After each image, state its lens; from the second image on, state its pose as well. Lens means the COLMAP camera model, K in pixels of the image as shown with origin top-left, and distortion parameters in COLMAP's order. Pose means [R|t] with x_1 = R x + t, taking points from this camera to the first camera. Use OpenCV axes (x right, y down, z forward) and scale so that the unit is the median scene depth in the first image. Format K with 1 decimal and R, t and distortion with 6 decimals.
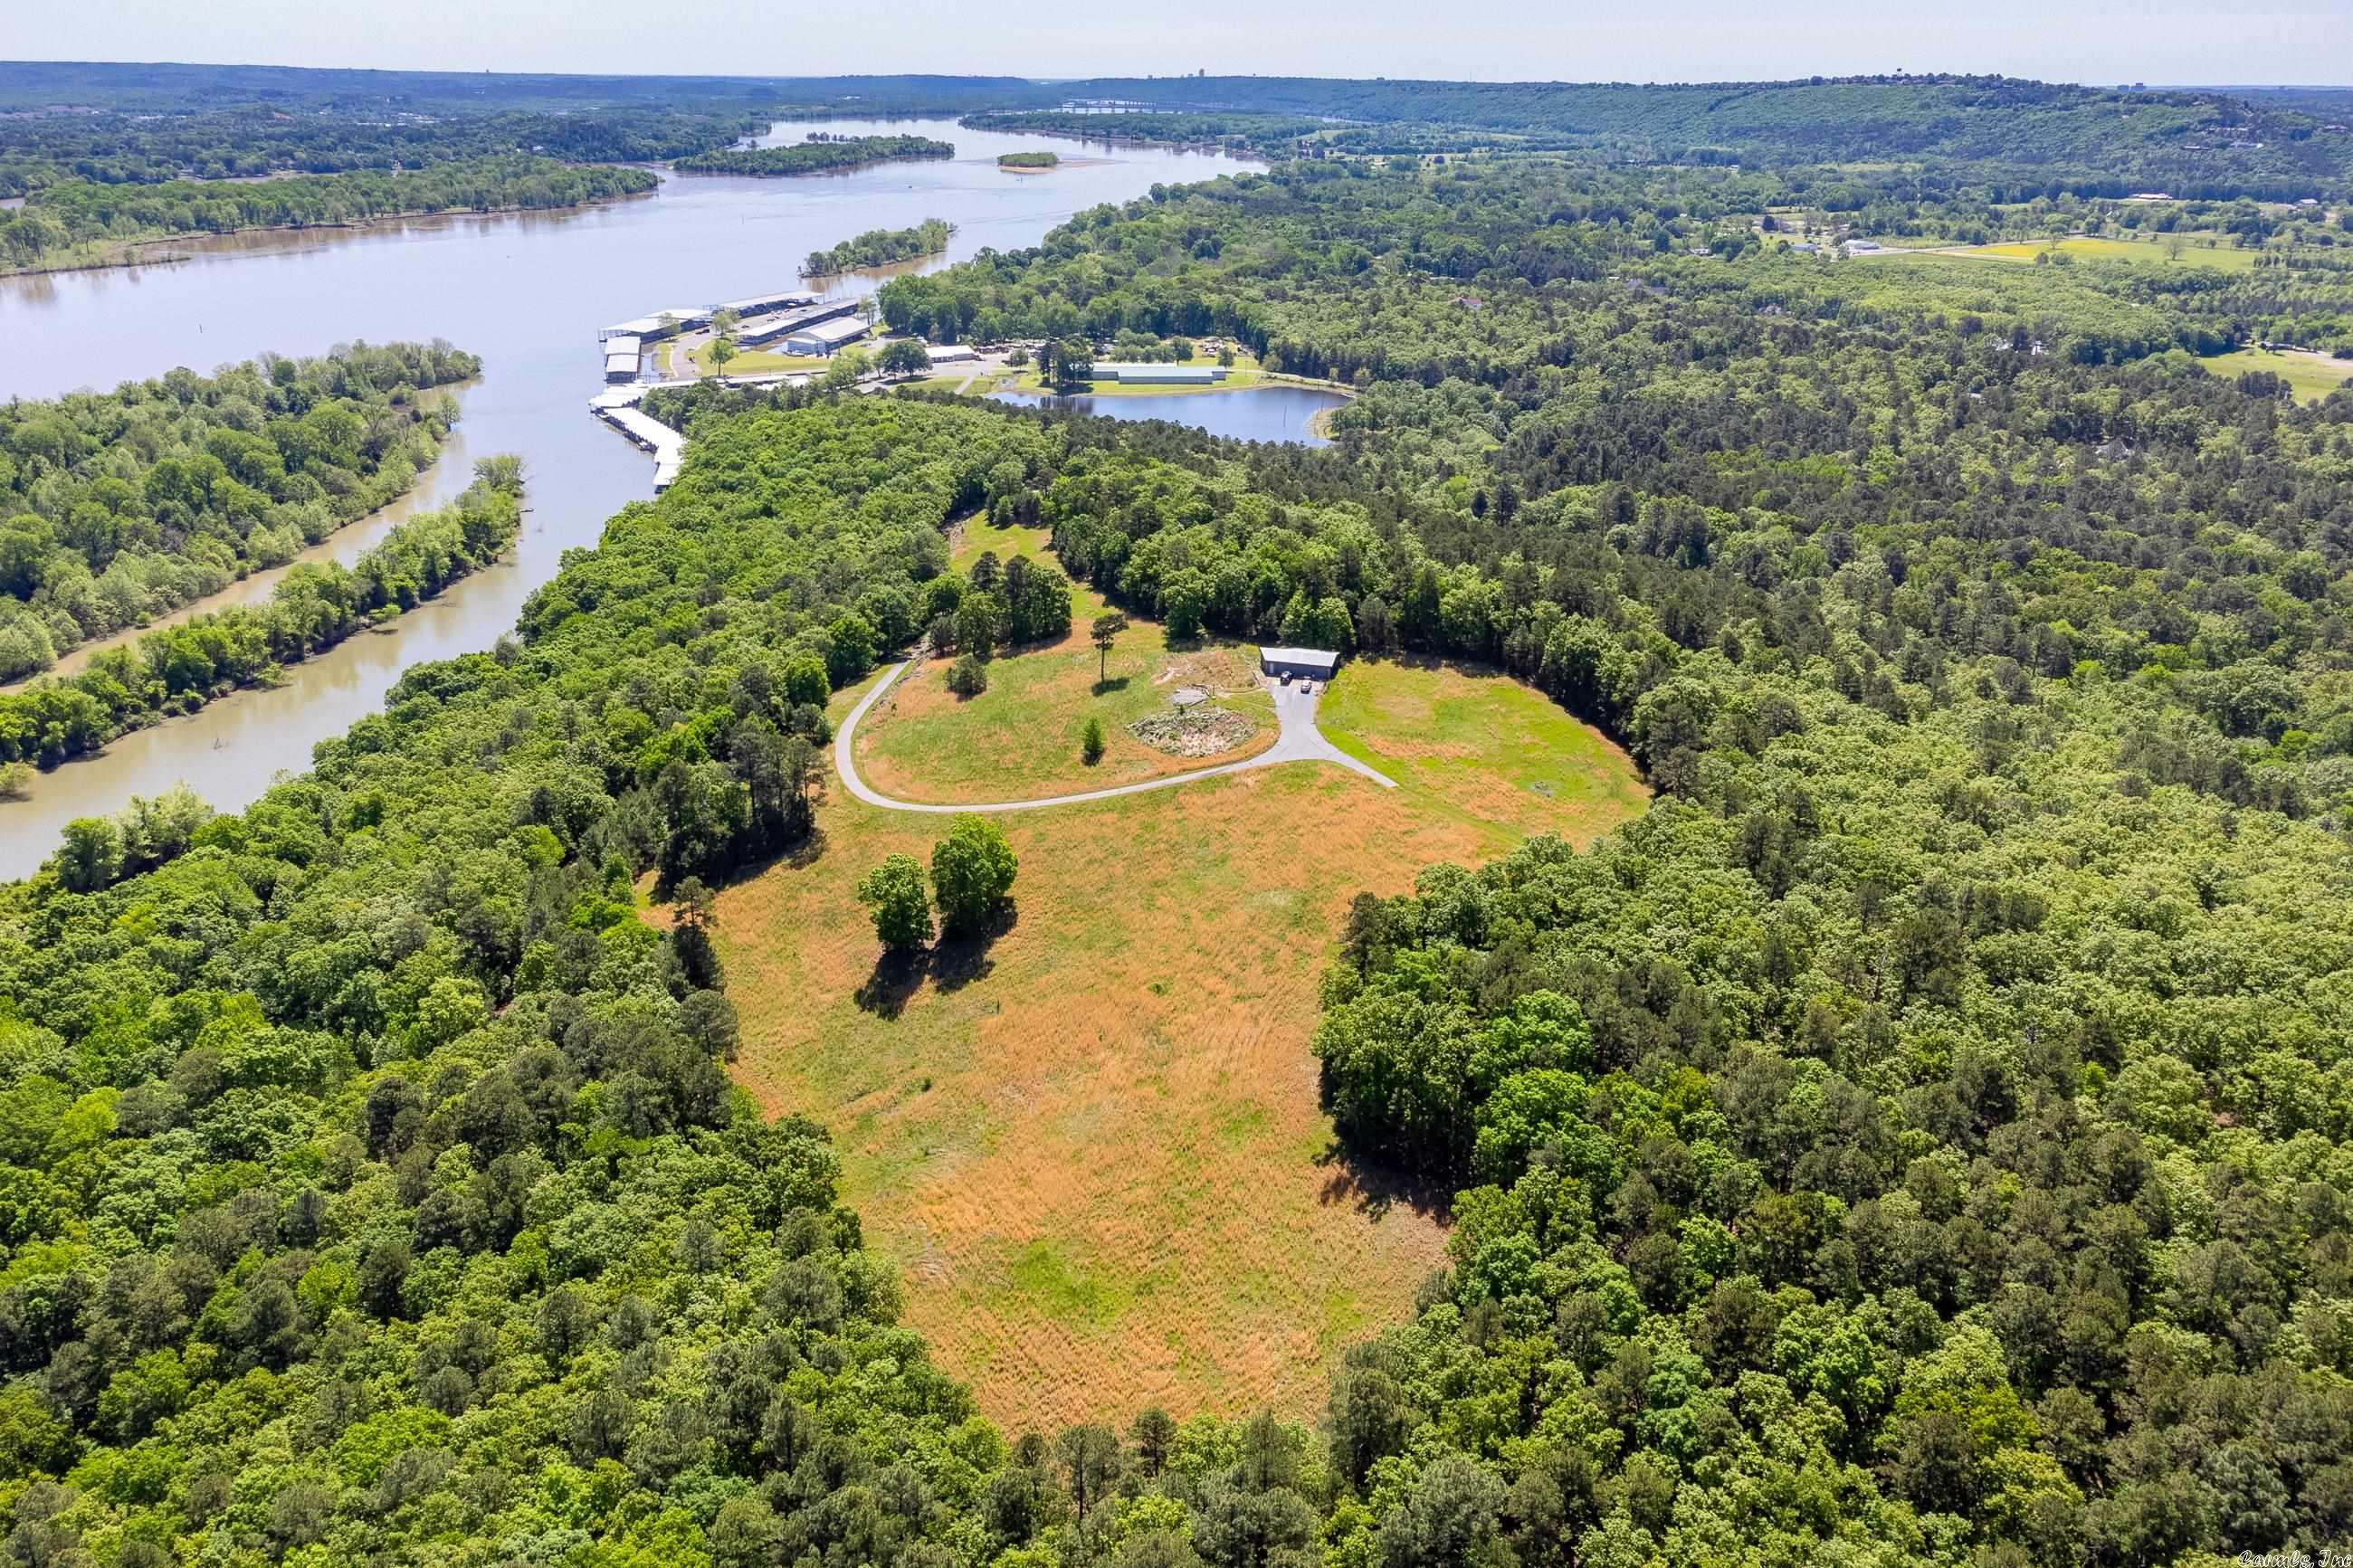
lens RADIAL K [[1785.9, 0, 1172.8], [0, 1785.9, 748.9], [0, 0, 1]] dist [0.006270, 0.025112]
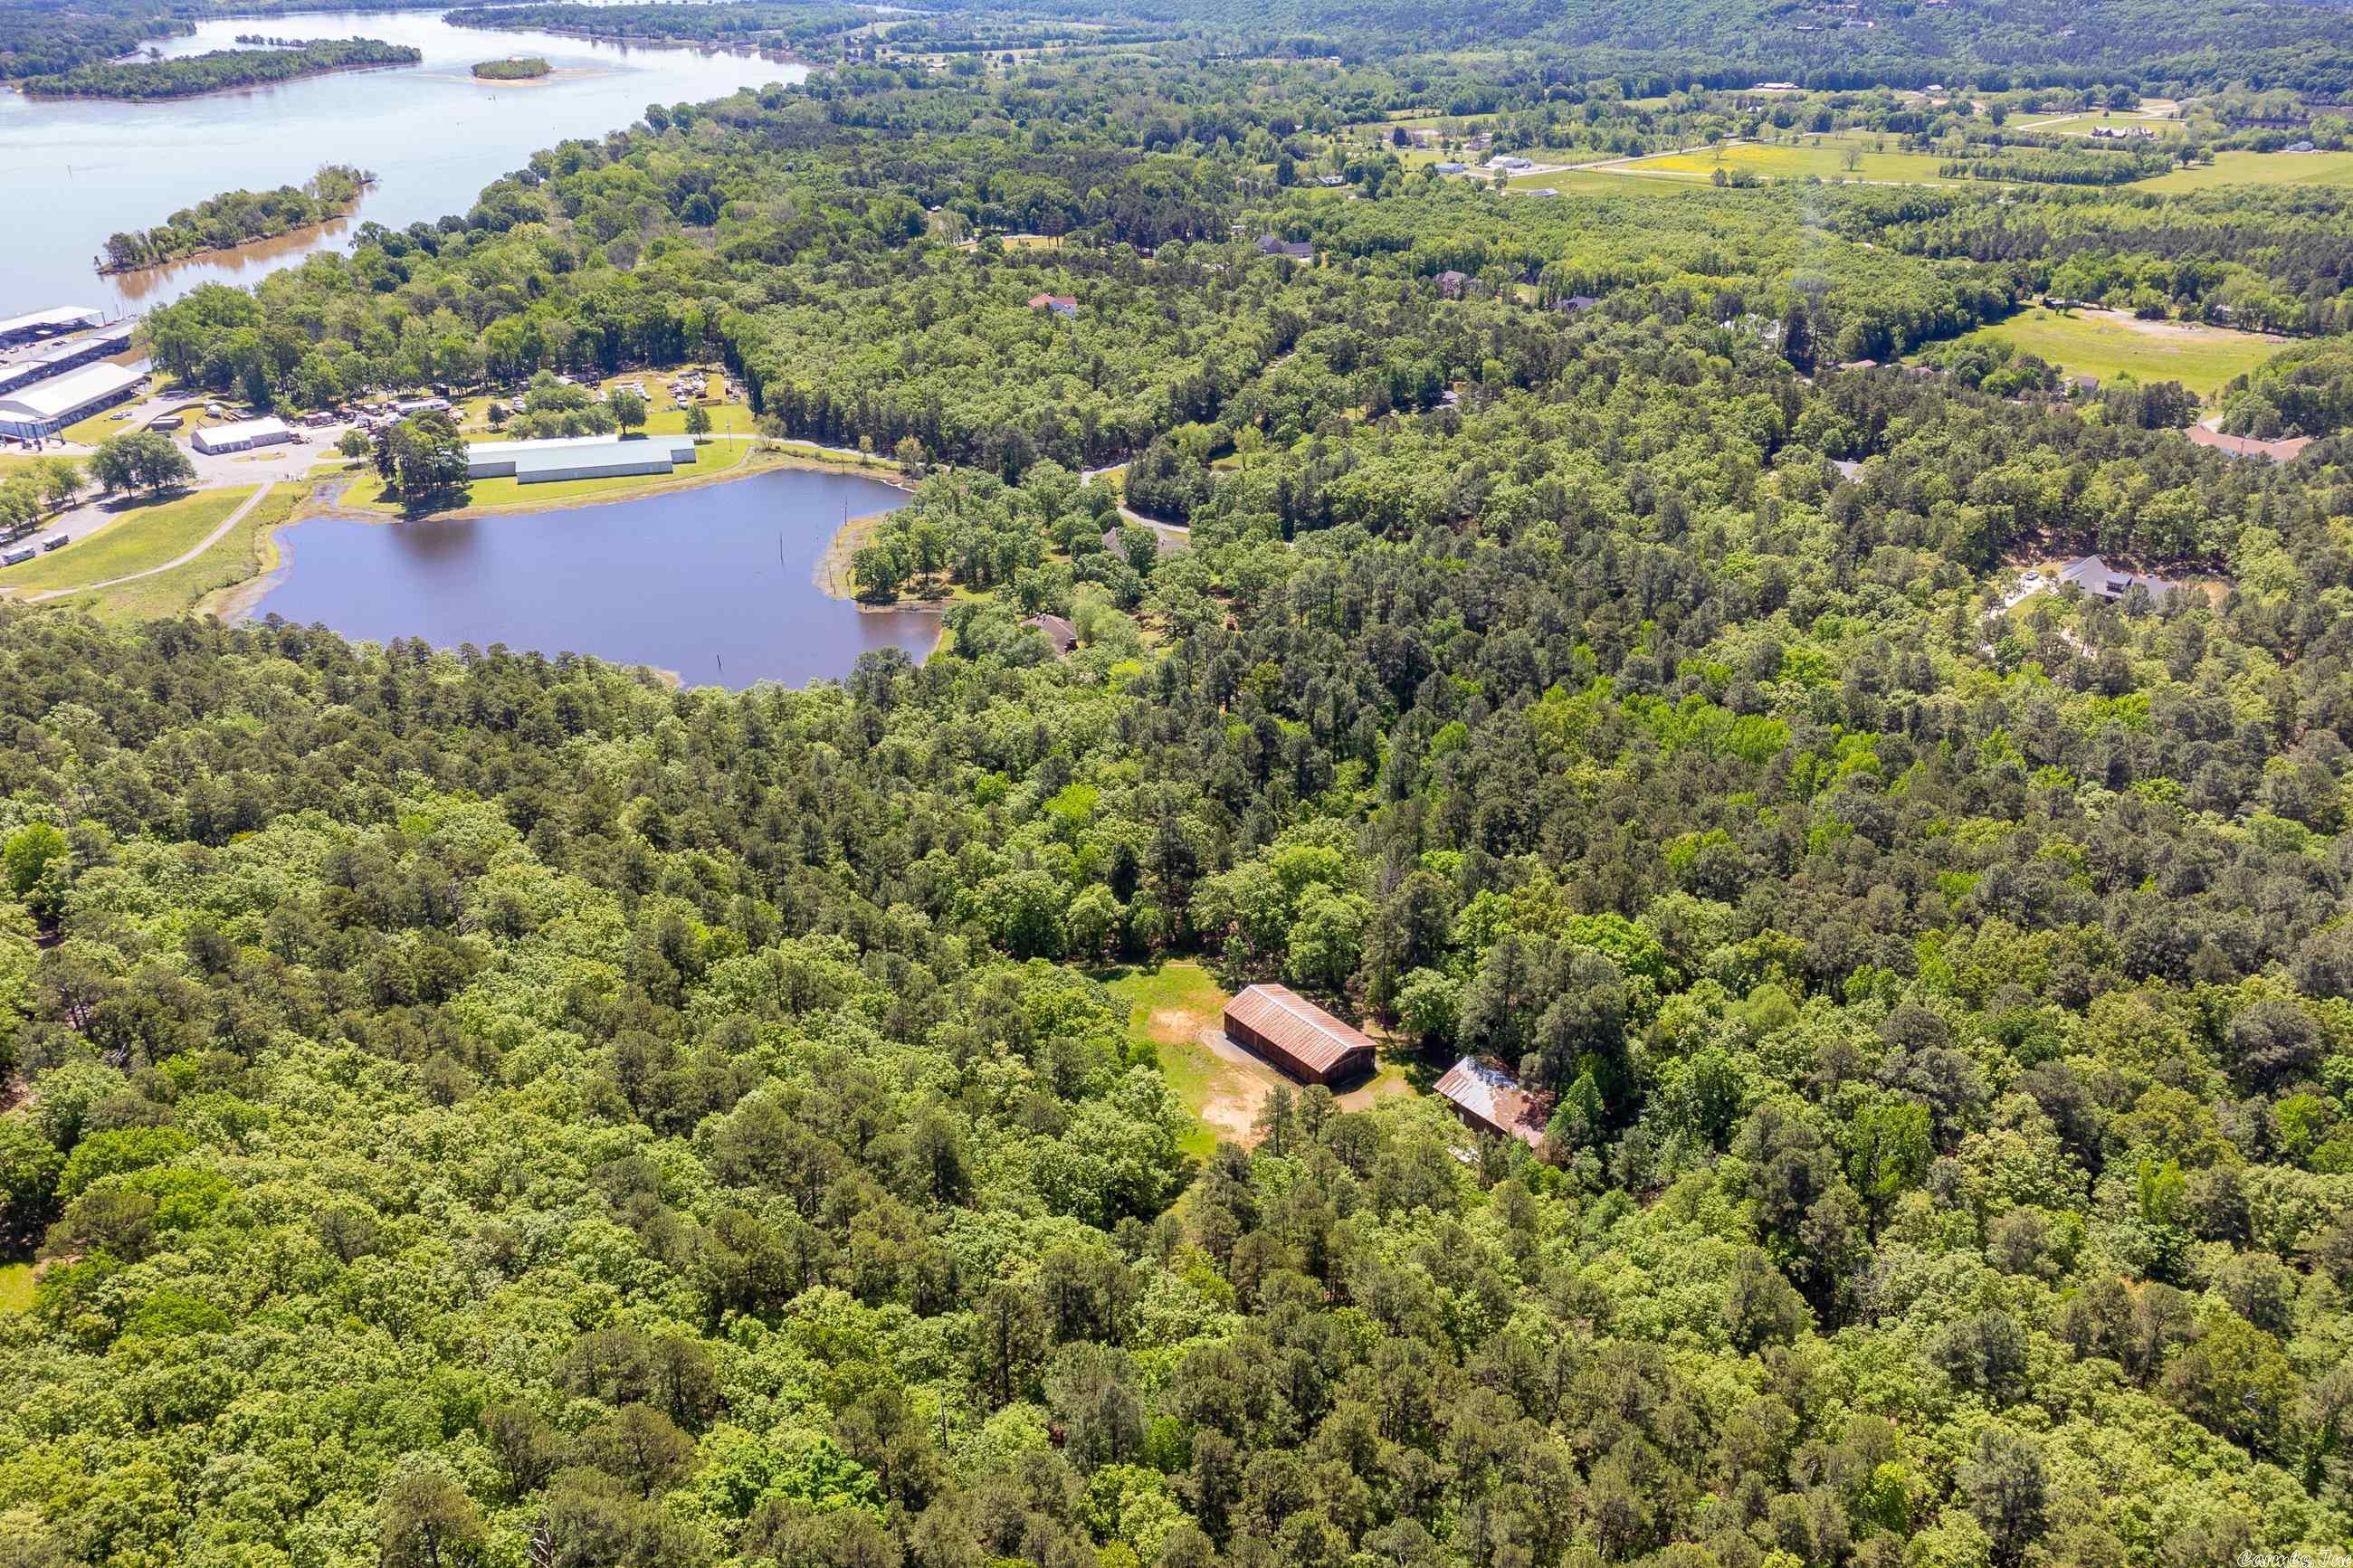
lens RADIAL K [[1785.9, 0, 1176.3], [0, 1785.9, 850.8], [0, 0, 1]] dist [0.006270, 0.025112]
pose [[0.974813, -0.111106, 0.193378, 0.037004], [0.090509, 0.989544, 0.112295, -0.080238], [-0.203833, -0.091964, 0.974677, 0.208588]]
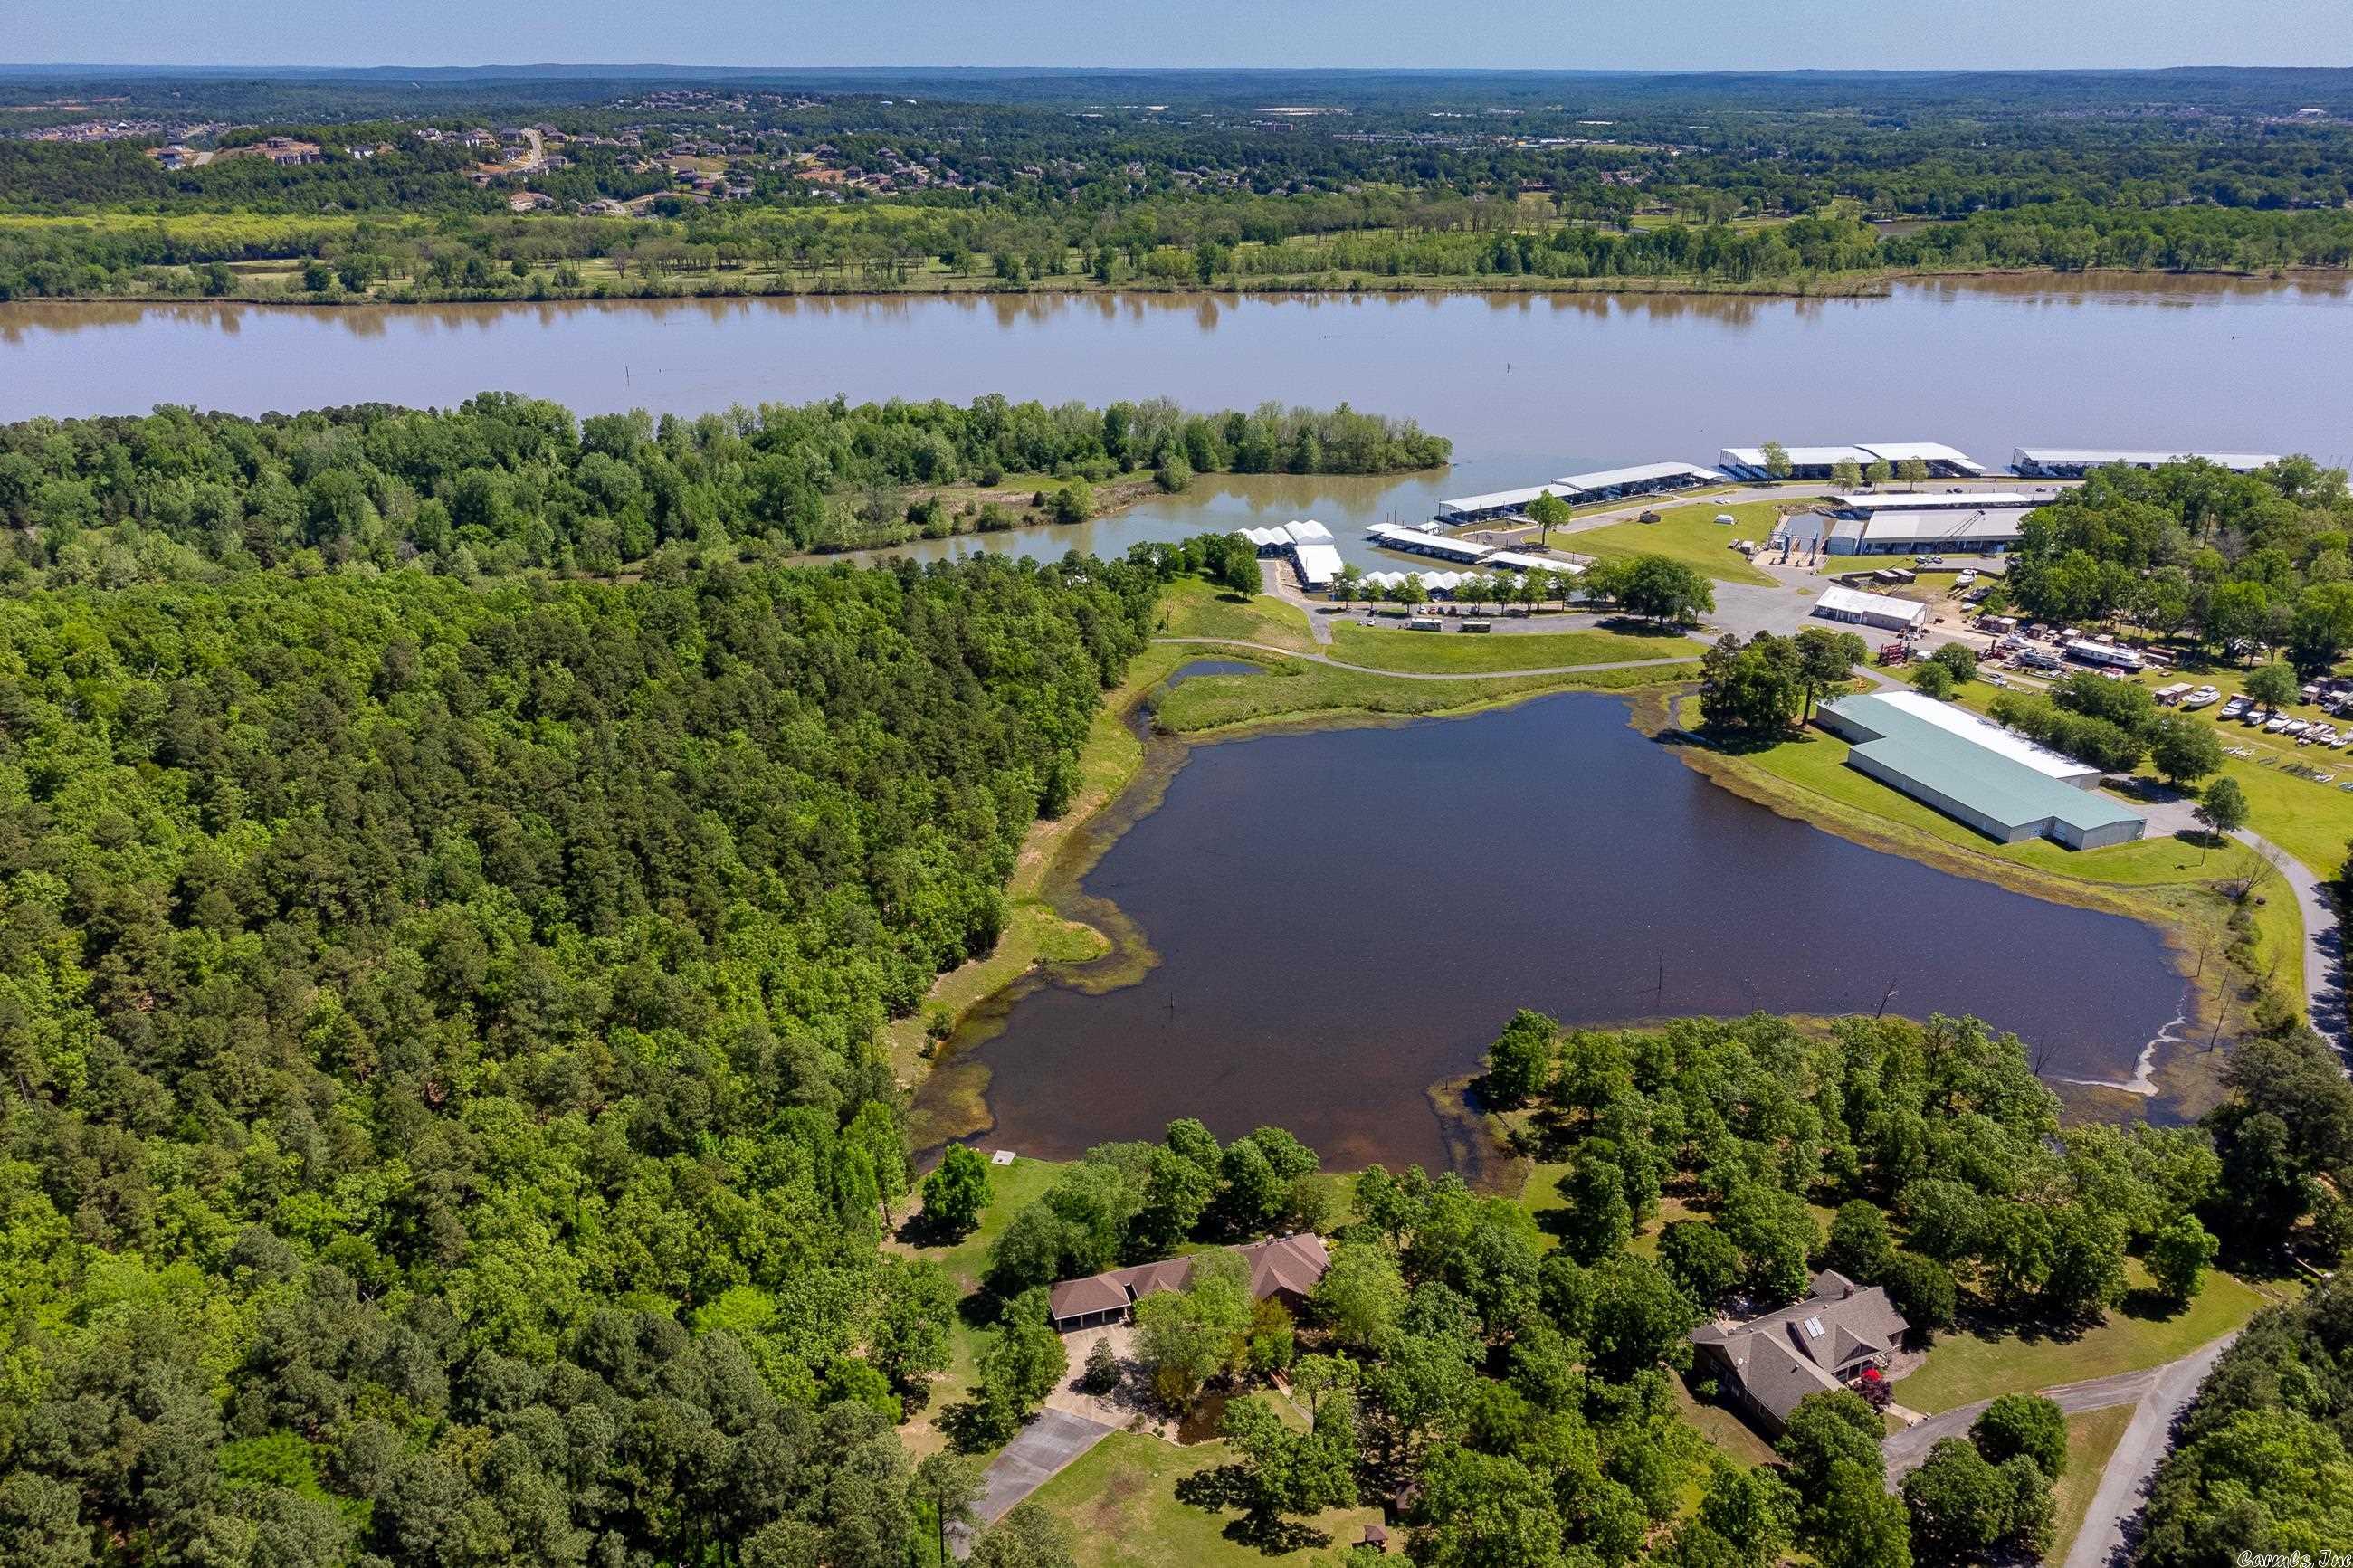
lens RADIAL K [[1785.9, 0, 1176.9], [0, 1785.9, 786.7], [0, 0, 1]] dist [0.006270, 0.025112]
pose [[0.282290, 0.351449, -0.892634, 0.201708], [-0.338548, 0.907107, 0.250084, -0.159908], [0.897607, 0.231604, 0.375050, 0.431195]]
